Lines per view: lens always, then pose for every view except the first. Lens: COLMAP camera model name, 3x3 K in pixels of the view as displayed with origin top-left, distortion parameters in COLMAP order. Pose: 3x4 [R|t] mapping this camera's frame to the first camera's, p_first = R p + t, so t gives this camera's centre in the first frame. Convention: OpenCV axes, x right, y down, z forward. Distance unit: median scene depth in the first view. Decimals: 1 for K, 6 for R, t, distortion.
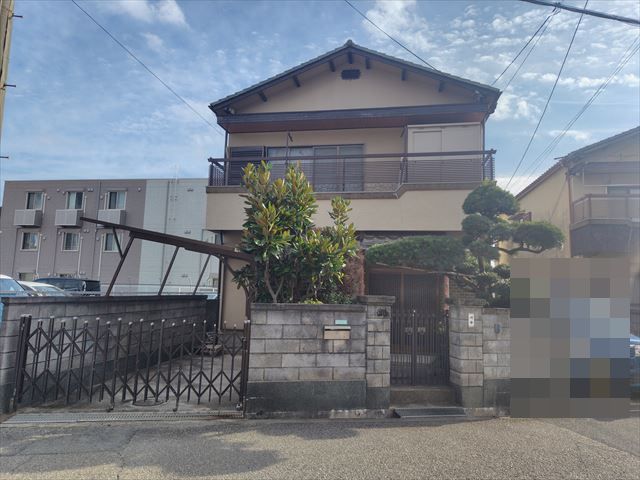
lens RADIAL K [[429.8, 0, 320.0], [0, 429.8, 240.0], [0, 0, 1]] dist [0.049740, -0.054511]
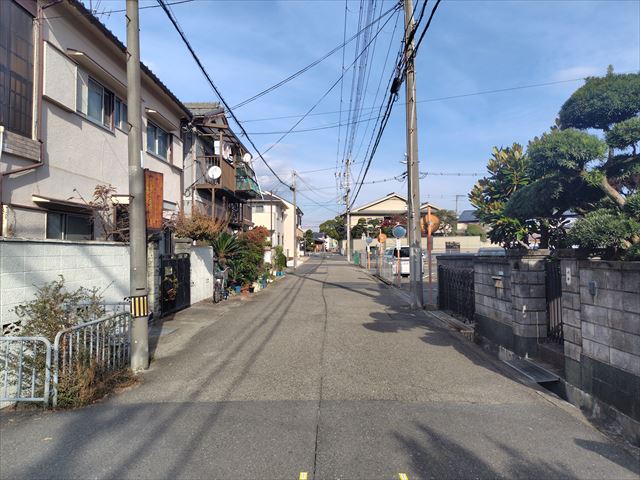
lens RADIAL K [[430.5, 0, 316.4], [0, 430.5, 239.0], [0, 0, 1]] dist [0.050577, -0.060392]
pose [[-0.238458, -0.059498, -0.969328, 1.240670], [0.116259, 0.989195, -0.089317, 0.139496], [0.964169, -0.133992, -0.228965, 0.765840]]
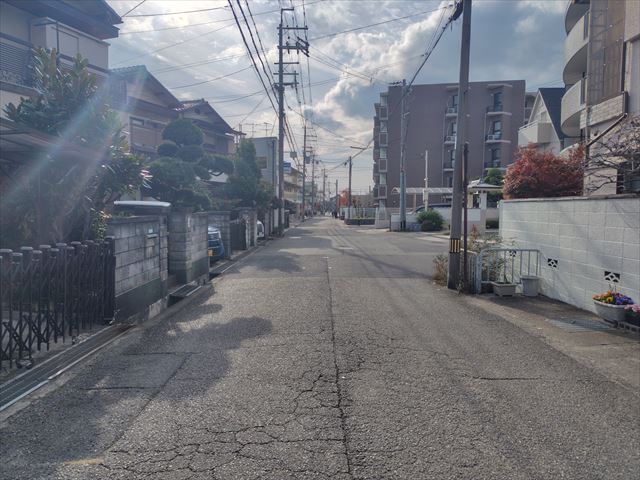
lens RADIAL K [[430.5, 0, 316.4], [0, 430.5, 239.0], [0, 0, 1]] dist [0.050577, -0.060392]
pose [[0.209247, -0.099237, 0.972814, -0.928616], [-0.115067, 0.985427, 0.125274, 0.016726], [-0.971069, -0.138152, 0.194779, 0.334460]]
